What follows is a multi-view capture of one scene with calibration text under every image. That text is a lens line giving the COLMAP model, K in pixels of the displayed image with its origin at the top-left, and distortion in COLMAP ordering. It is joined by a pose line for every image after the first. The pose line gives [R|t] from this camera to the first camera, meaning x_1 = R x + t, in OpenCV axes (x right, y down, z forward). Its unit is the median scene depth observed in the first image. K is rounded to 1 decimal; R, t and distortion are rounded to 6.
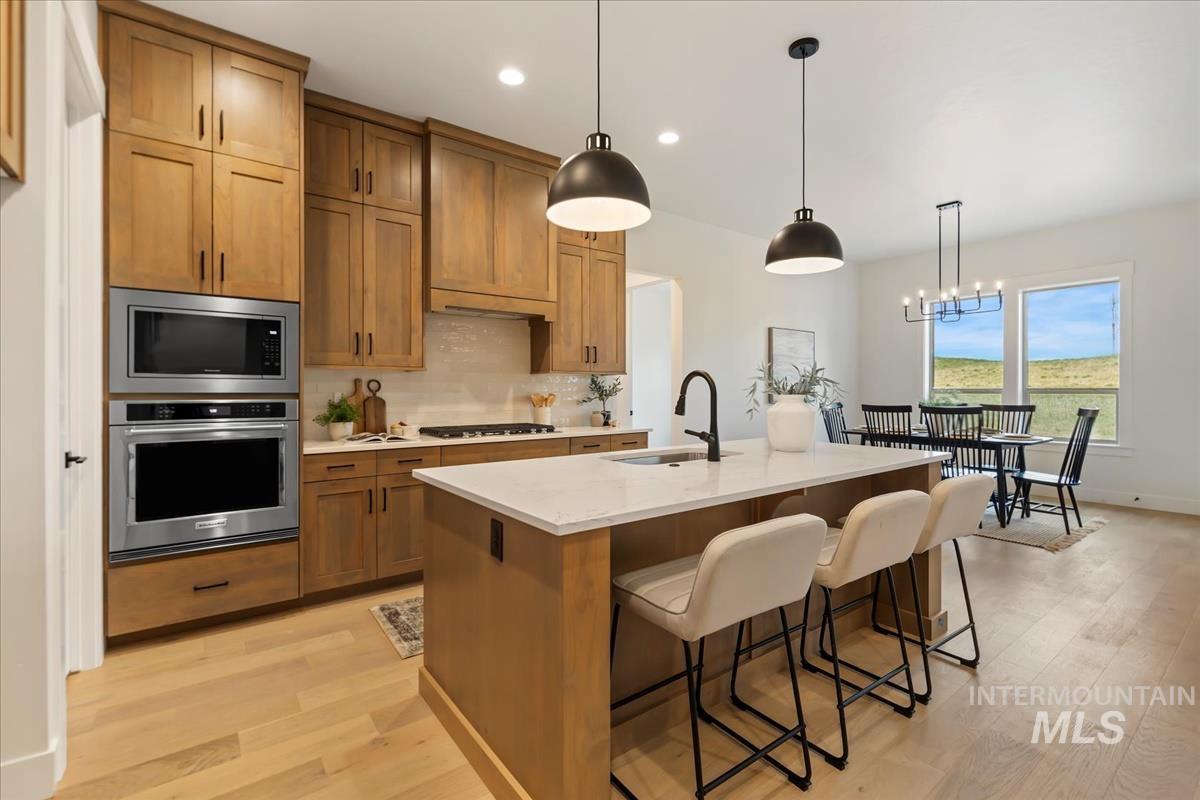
lens RADIAL K [[543.9, 0, 606.0], [0, 543.9, 385.4], [0, 0, 1]] dist [0.003358, 0.000586]
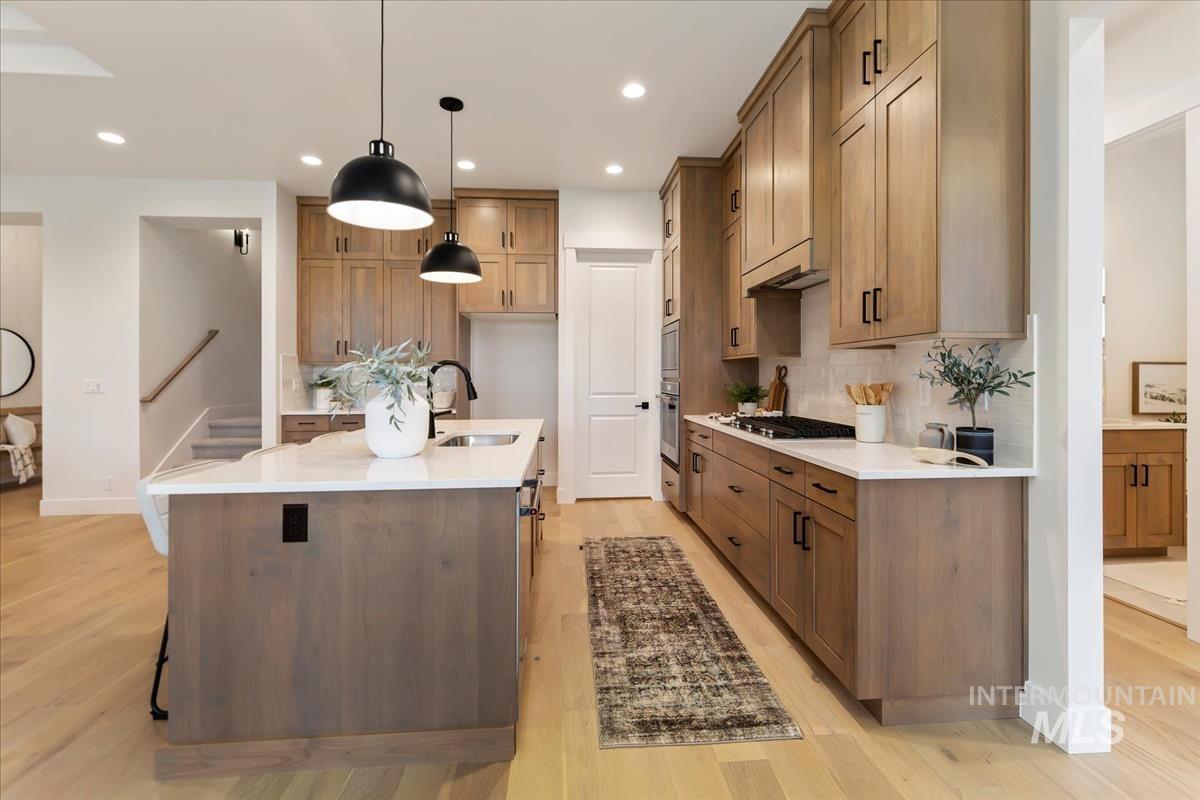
lens RADIAL K [[526.6, 0, 609.6], [0, 526.6, 373.6], [0, 0, 1]] dist [0.001893, -0.001024]
pose [[-0.542056, 0.002008, -0.840340, 0.612310], [0.011483, 0.999921, -0.005018, 0.005609], [0.840264, -0.012370, -0.542037, 1.253300]]
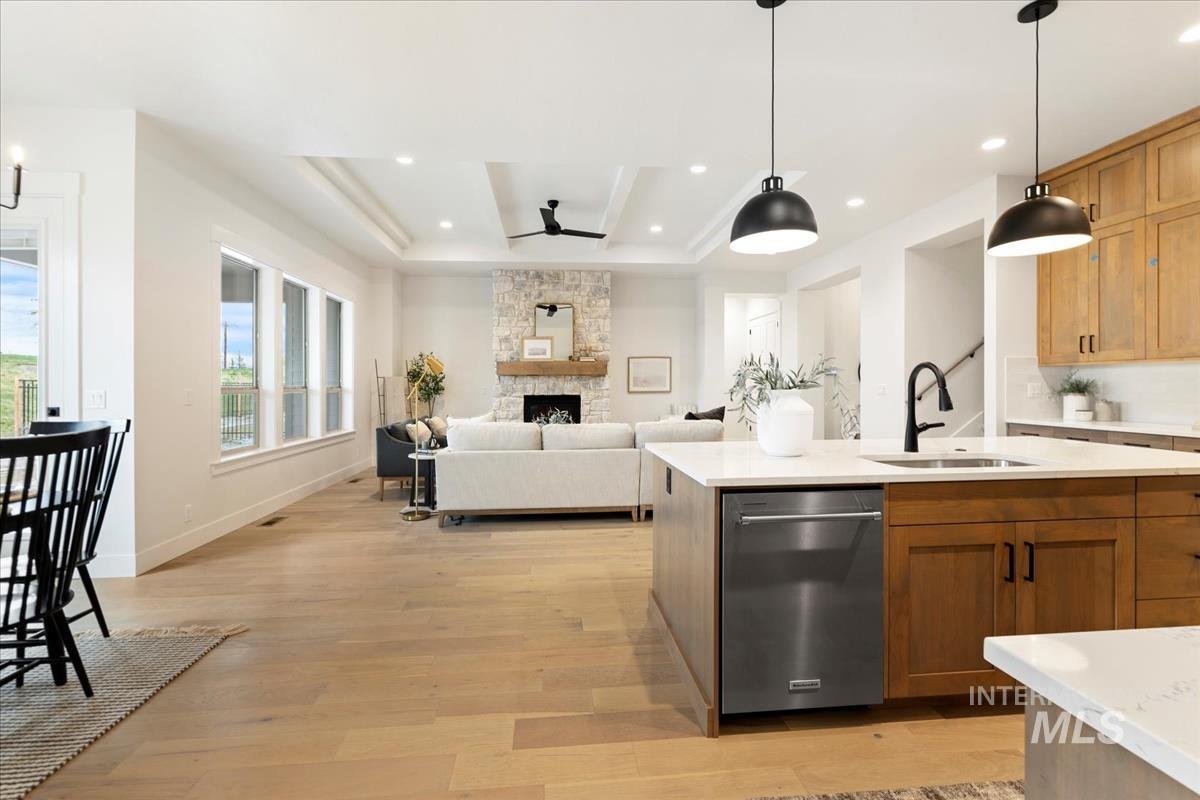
lens RADIAL K [[526.6, 0, 587.9], [0, 526.6, 371.9], [0, 0, 1]] dist [0.001893, -0.001024]
pose [[-0.831596, 0.022088, 0.554942, 0.101640], [0.005707, 0.999496, -0.031230, 0.009973], [-0.555352, -0.022804, -0.831302, 1.405584]]
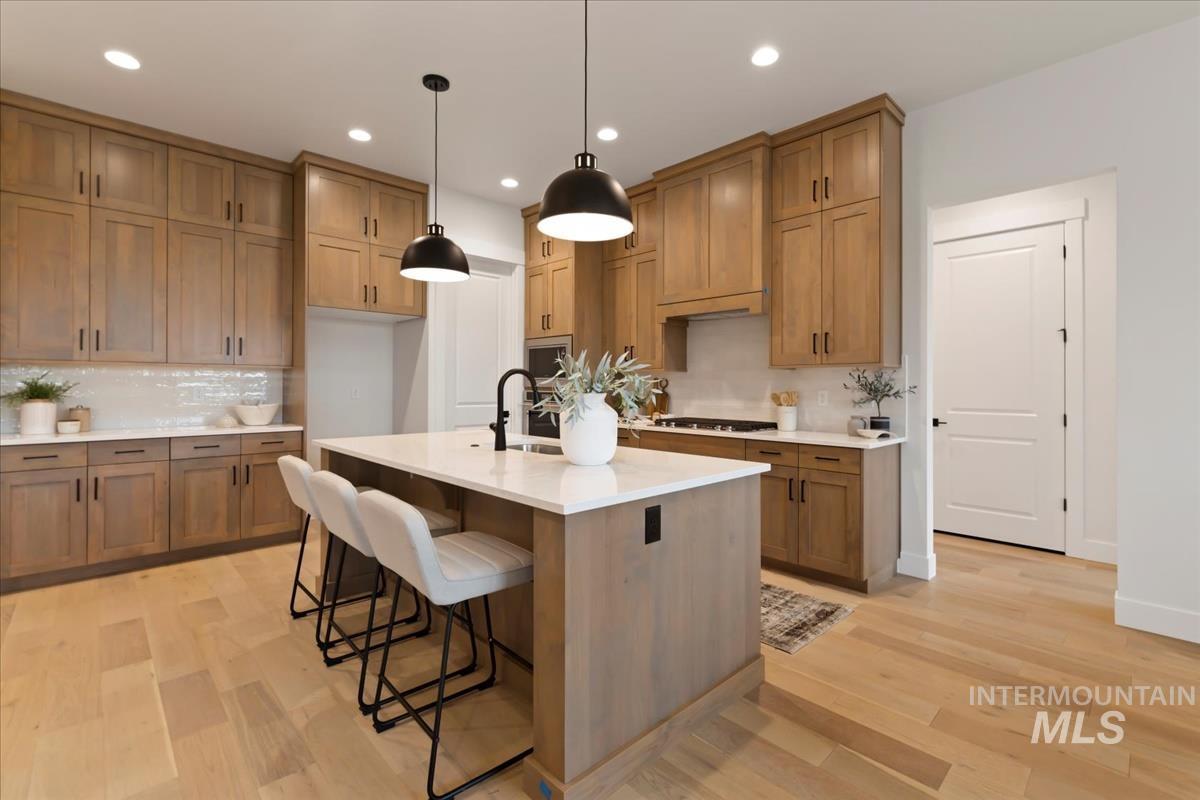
lens RADIAL K [[526.6, 0, 609.9], [0, 526.6, 385.2], [0, 0, 1]] dist [0.001893, -0.001024]
pose [[0.110558, 0.003073, -0.993865, 0.836474], [0.002745, 0.999990, 0.003397, 0.000782], [0.993866, -0.003104, 0.110549, 0.717200]]
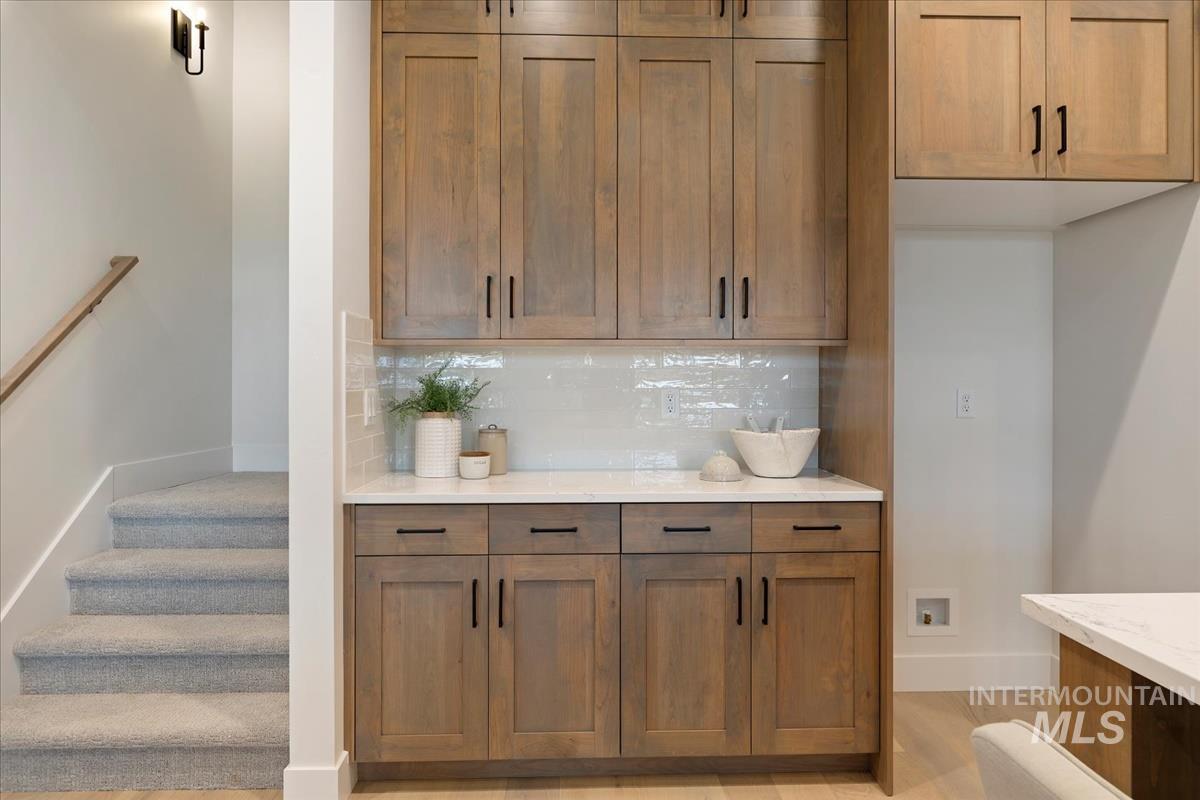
lens RADIAL K [[770.5, 0, 611.7], [0, 770.5, 383.0], [0, 0, 1]] dist [0.006858, -0.002631]
pose [[-0.584387, 0.001475, -0.811474, 0.329163], [0.007692, 0.999963, -0.003722, 0.001785], [0.811439, -0.008417, -0.584377, 0.401869]]
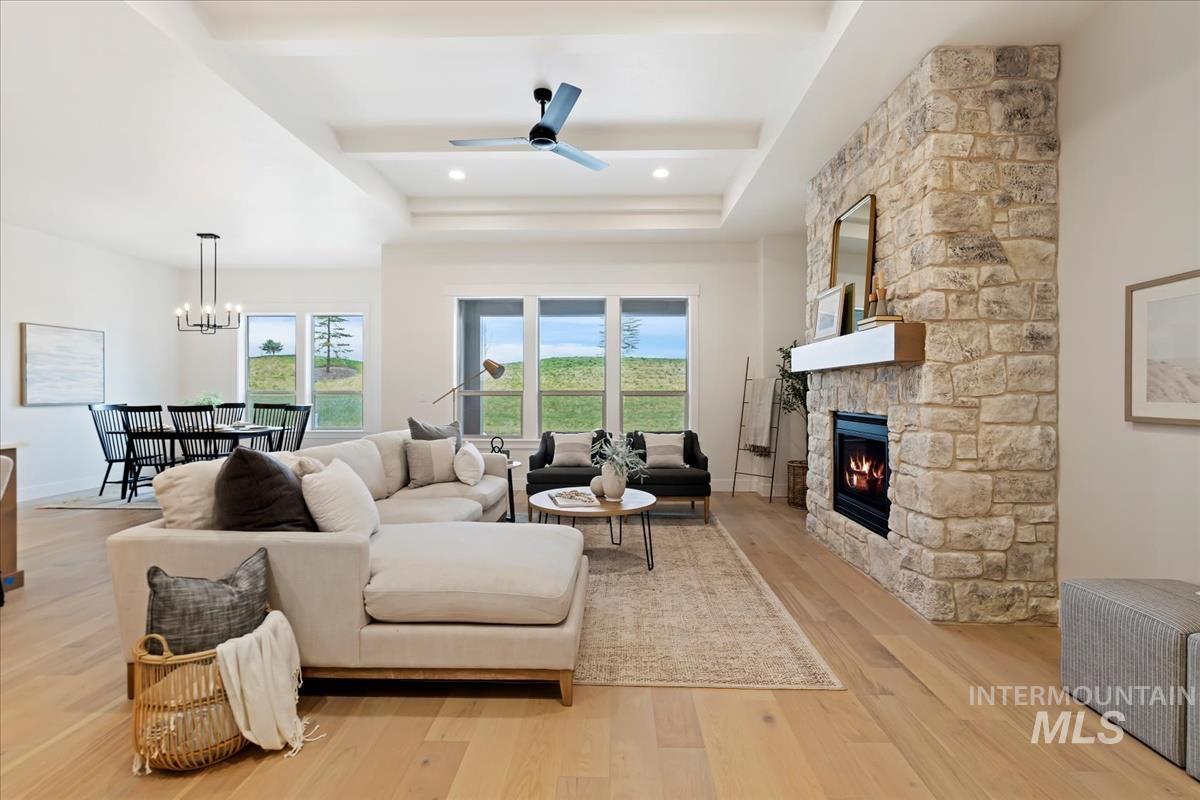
lens RADIAL K [[526.6, 0, 605.8], [0, 526.6, 391.5], [0, 0, 1]] dist [0.001893, -0.001024]
pose [[0.626659, 0.003353, 0.779287, 0.383666], [-0.008480, 0.999961, 0.002516, -0.002805], [-0.779248, -0.008185, 0.626662, -0.545550]]
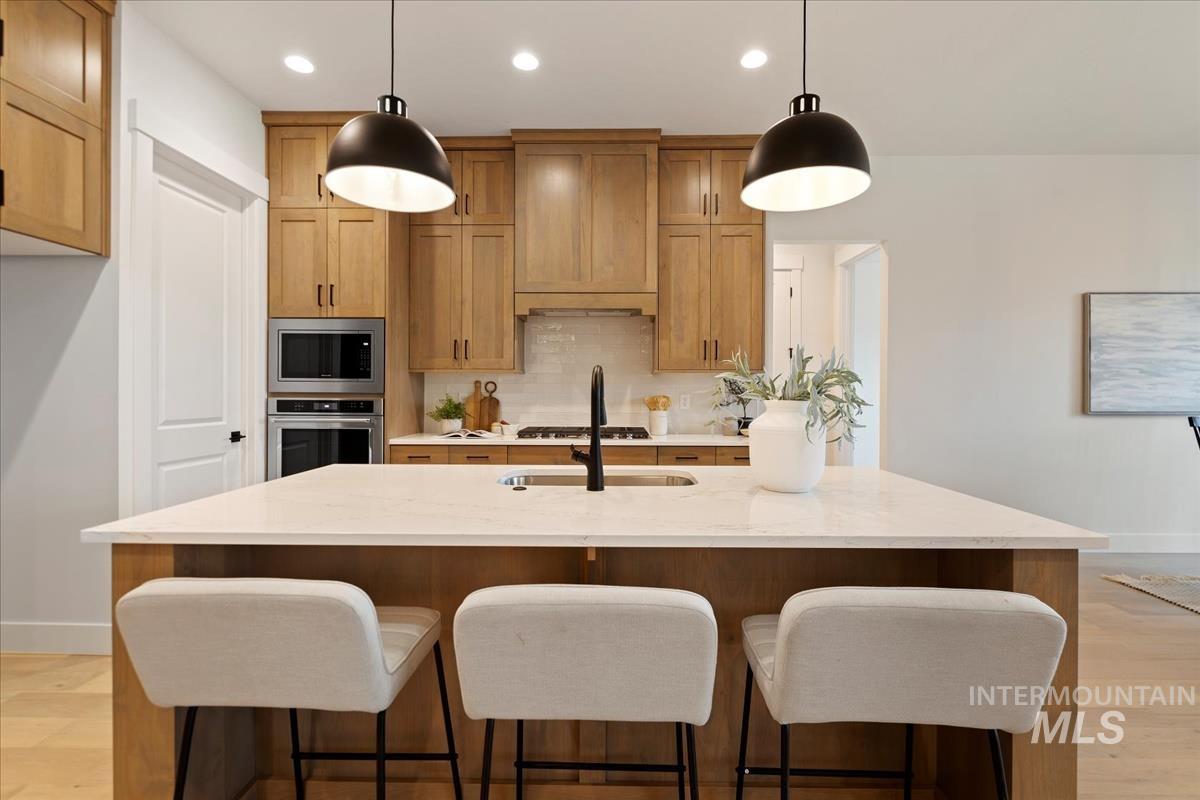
lens RADIAL K [[526.6, 0, 606.7], [0, 526.6, 395.7], [0, 0, 1]] dist [0.001893, -0.001024]
pose [[0.782132, 0.008136, -0.623060, 0.422700], [0.001553, 0.999886, 0.015006, 0.002352], [0.623111, -0.012704, 0.782030, 0.303920]]
